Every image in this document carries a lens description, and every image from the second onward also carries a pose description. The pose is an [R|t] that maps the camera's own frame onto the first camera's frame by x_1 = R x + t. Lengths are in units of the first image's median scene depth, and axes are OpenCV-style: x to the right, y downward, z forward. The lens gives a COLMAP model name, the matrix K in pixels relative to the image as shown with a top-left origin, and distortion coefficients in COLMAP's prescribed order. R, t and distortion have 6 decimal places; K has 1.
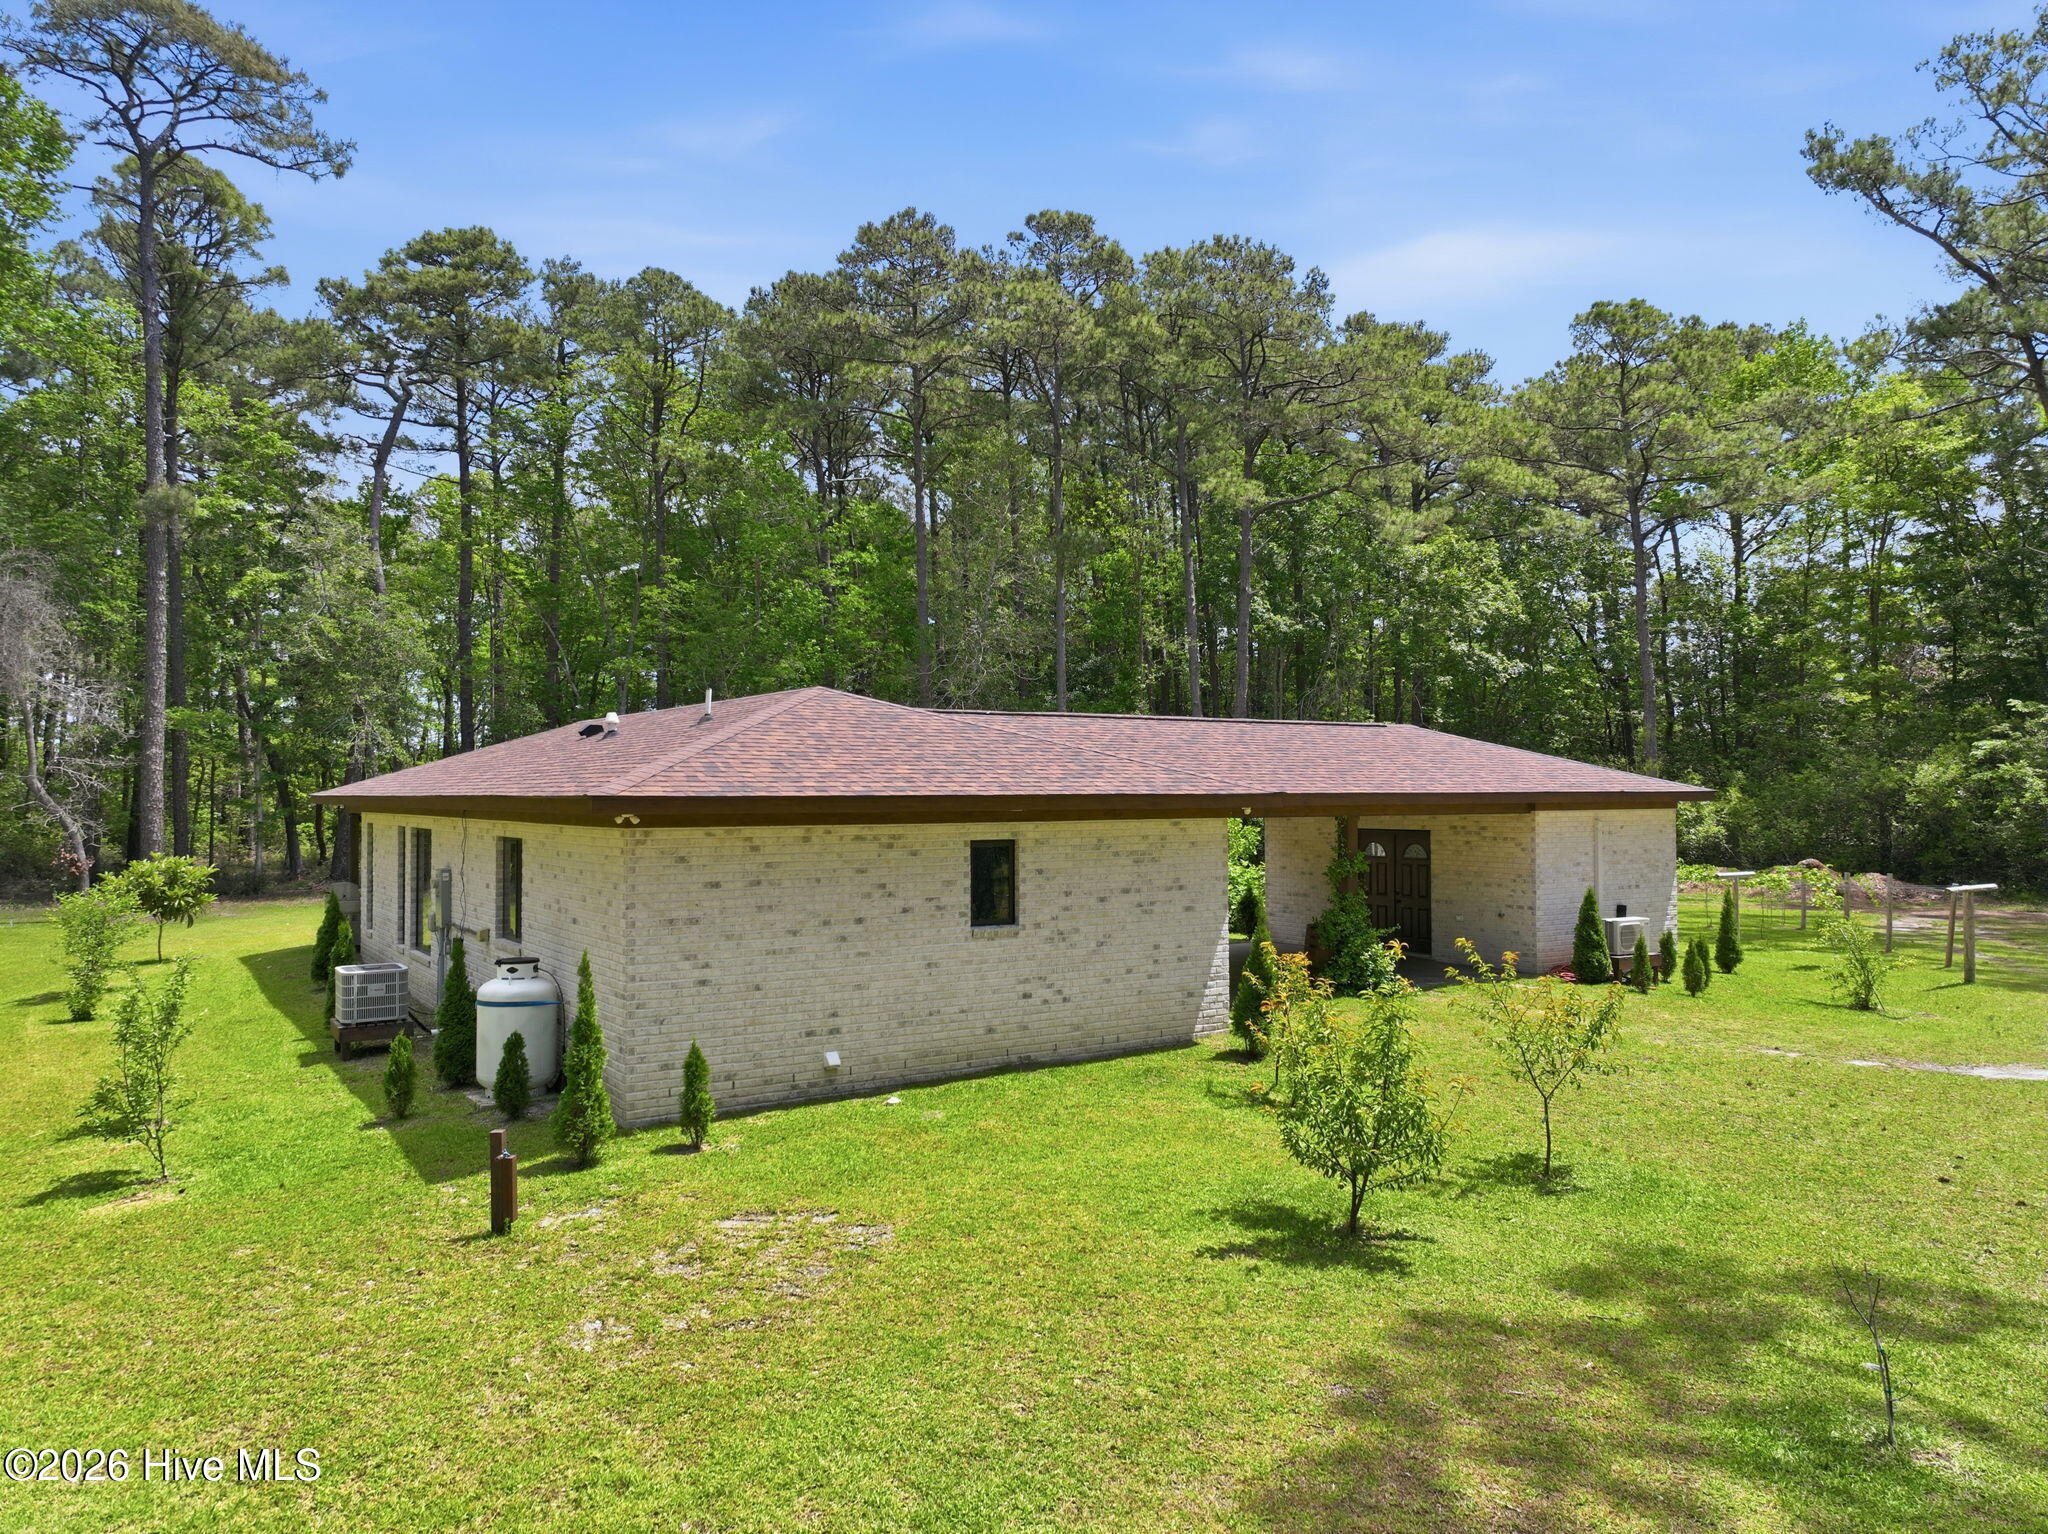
lens RADIAL K [[1418.8, 0, 1029.0], [0, 1418.8, 773.7], [0, 0, 1]] dist [-0.005962, 0.019608]
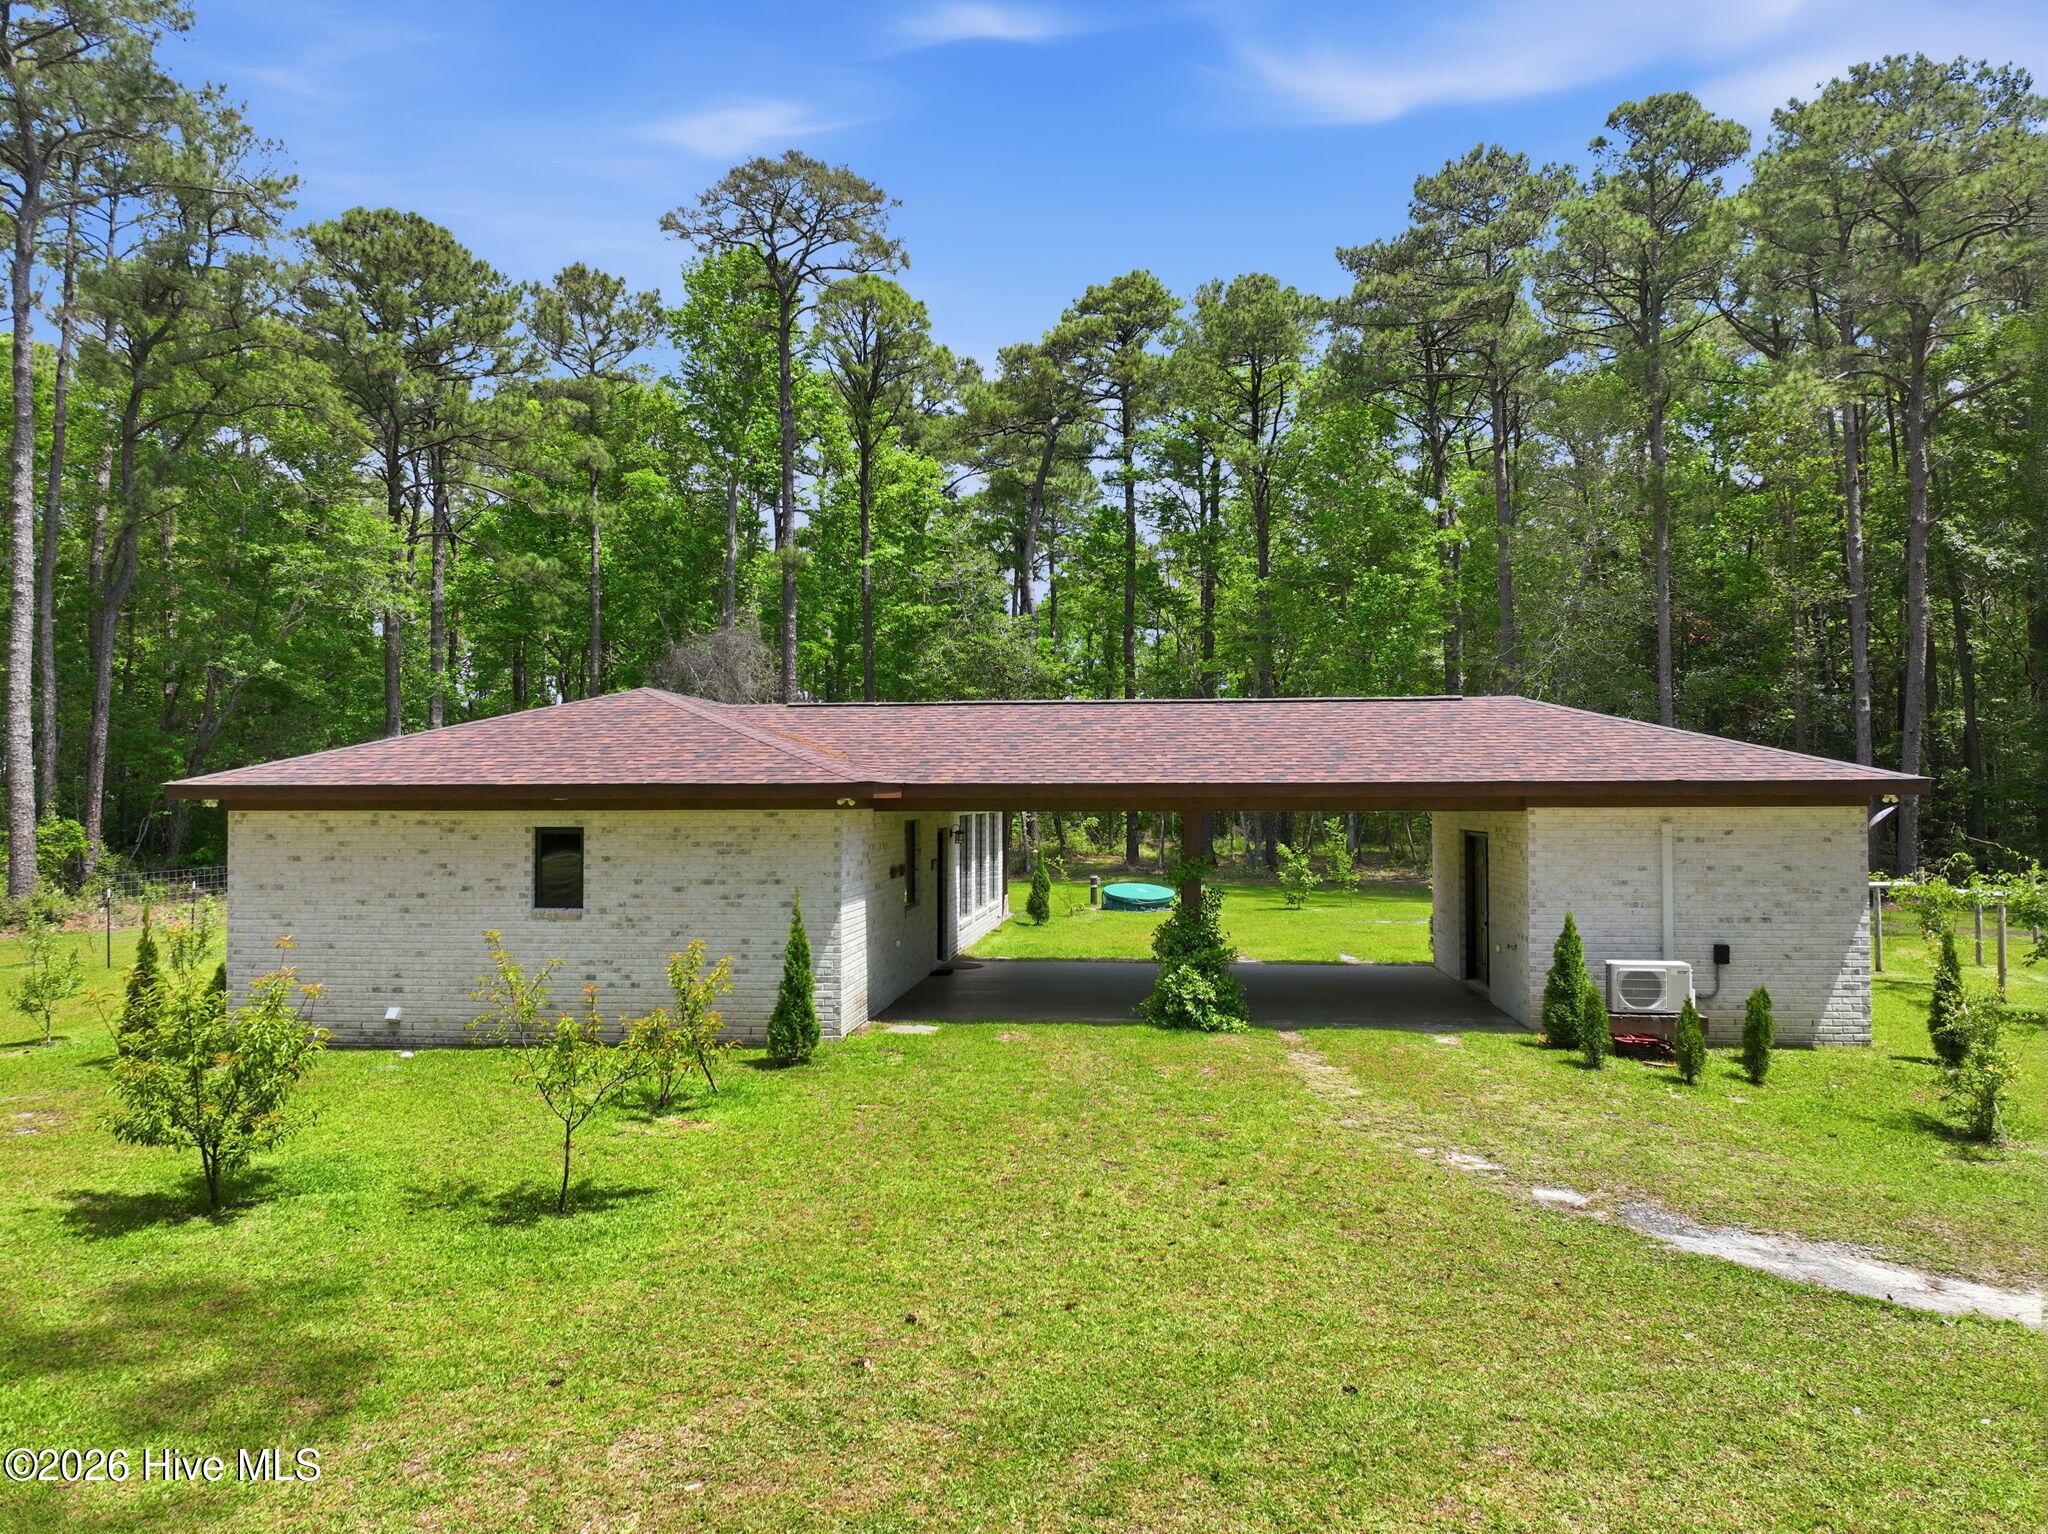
lens RADIAL K [[1418.8, 0, 1029.0], [0, 1418.8, 773.7], [0, 0, 1]] dist [-0.005962, 0.019608]
pose [[0.778672, -0.008409, -0.627375, 0.908608], [0.008292, 0.999961, -0.003111, 0.012917], [0.627376, -0.002780, 0.778711, 0.393128]]
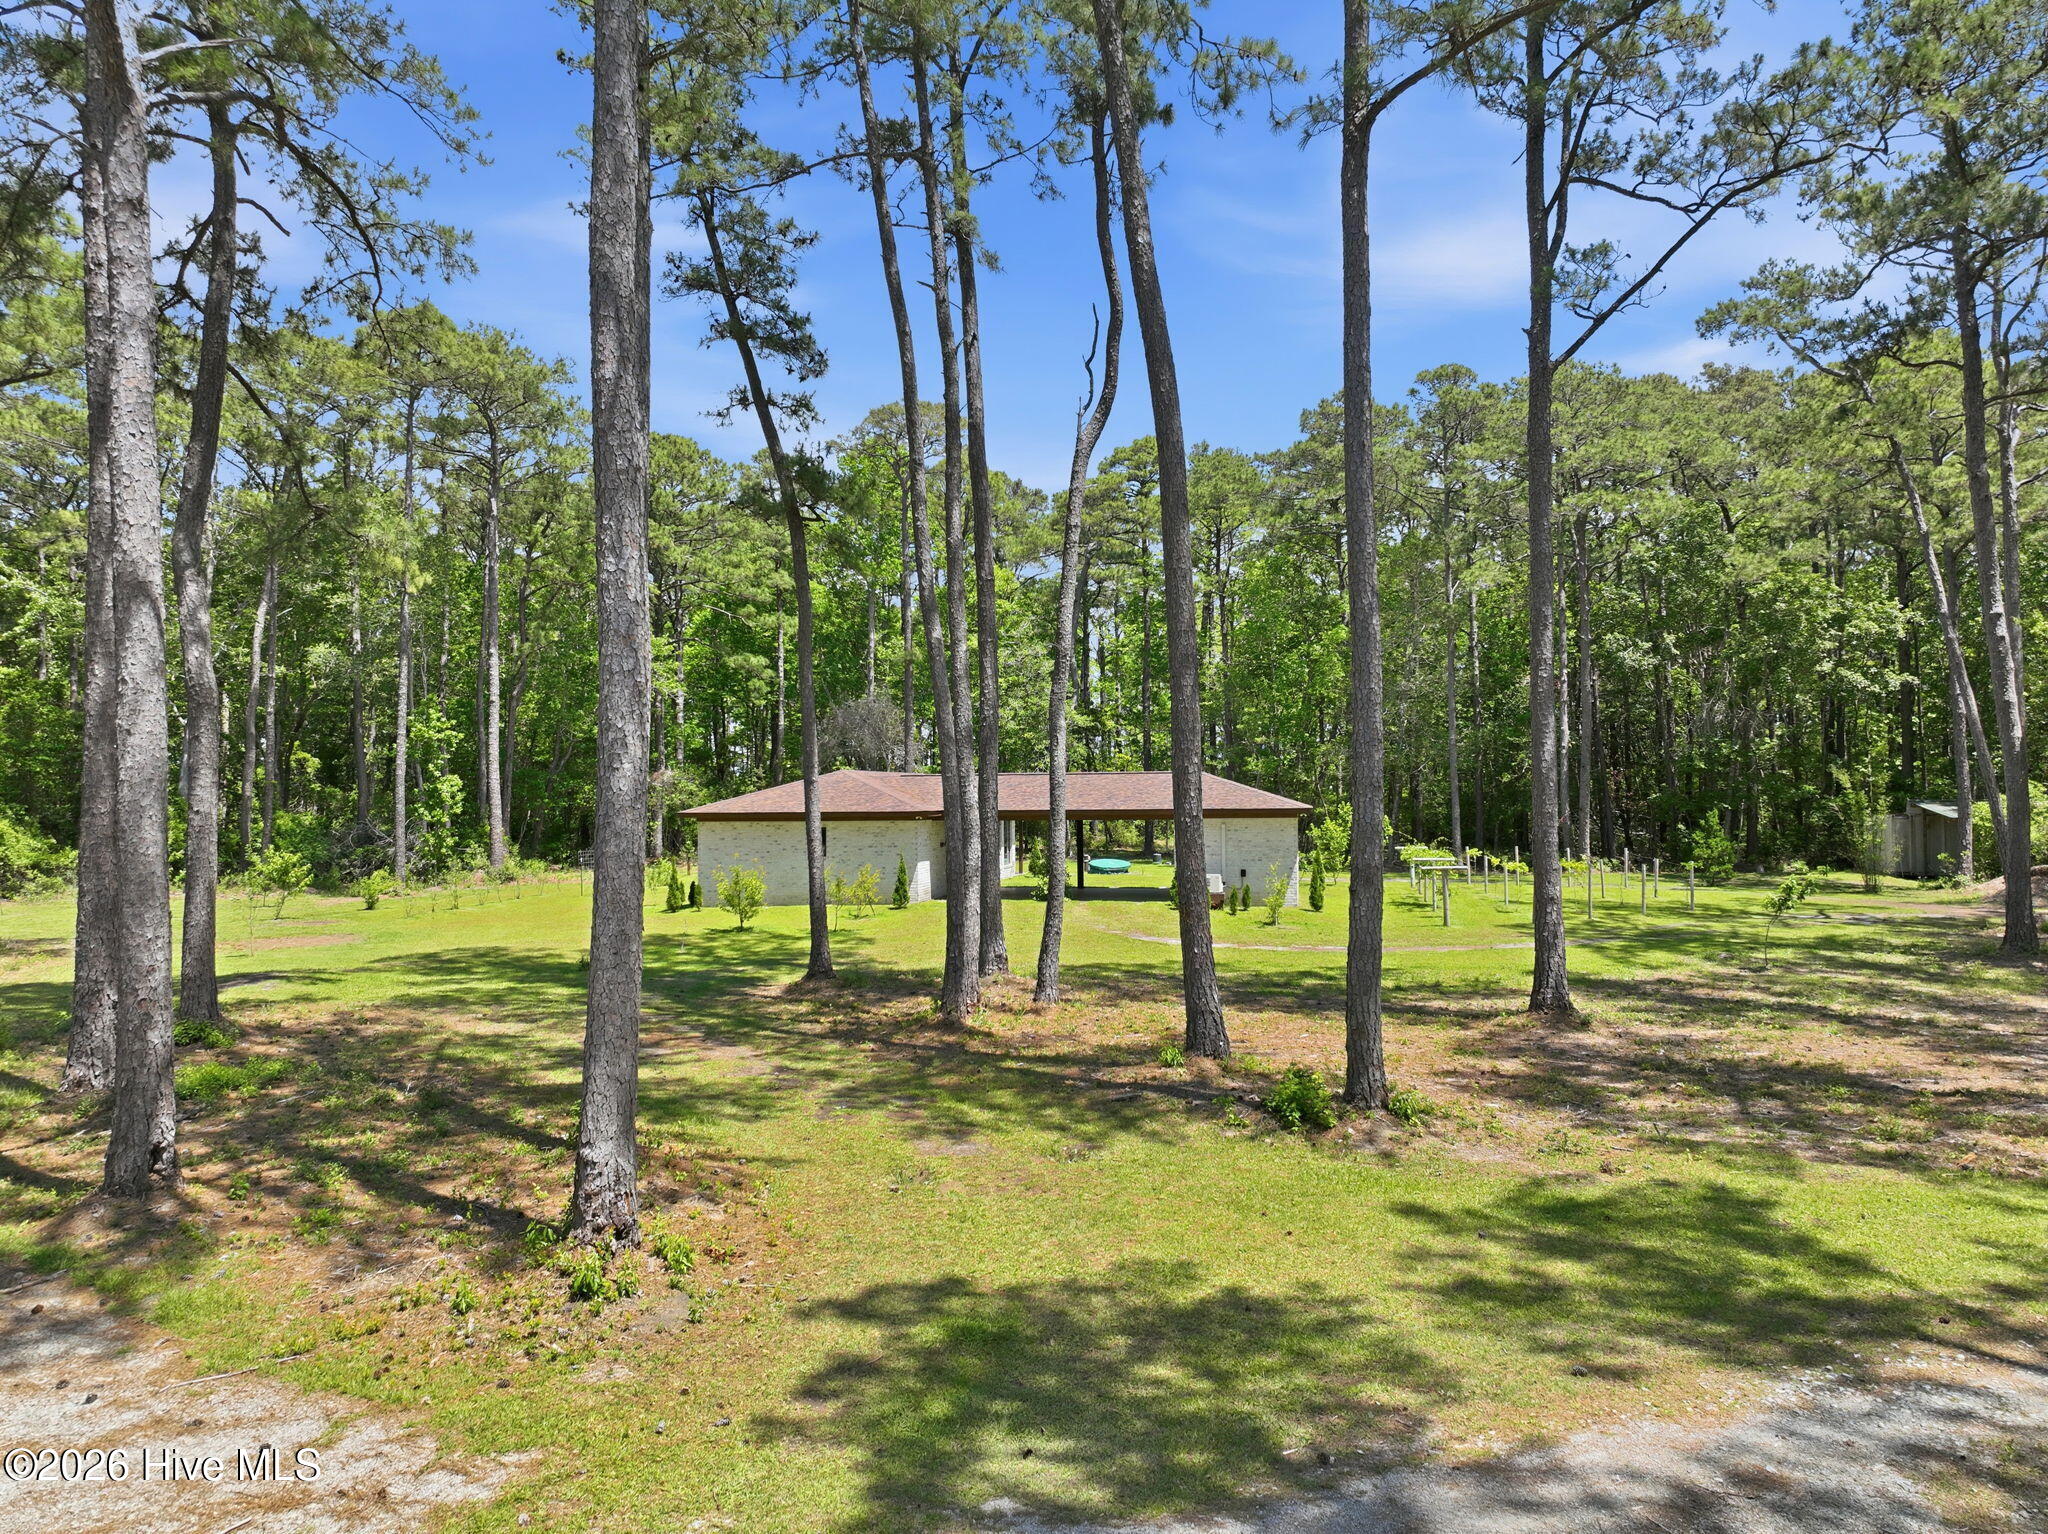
lens RADIAL K [[1418.8, 0, 1029.0], [0, 1418.8, 773.7], [0, 0, 1]] dist [-0.005962, 0.019608]
pose [[0.718091, -0.012103, -0.695844, 2.335204], [0.012969, 0.999908, -0.004008, -0.046847], [0.695829, -0.006147, 0.718181, -0.811895]]
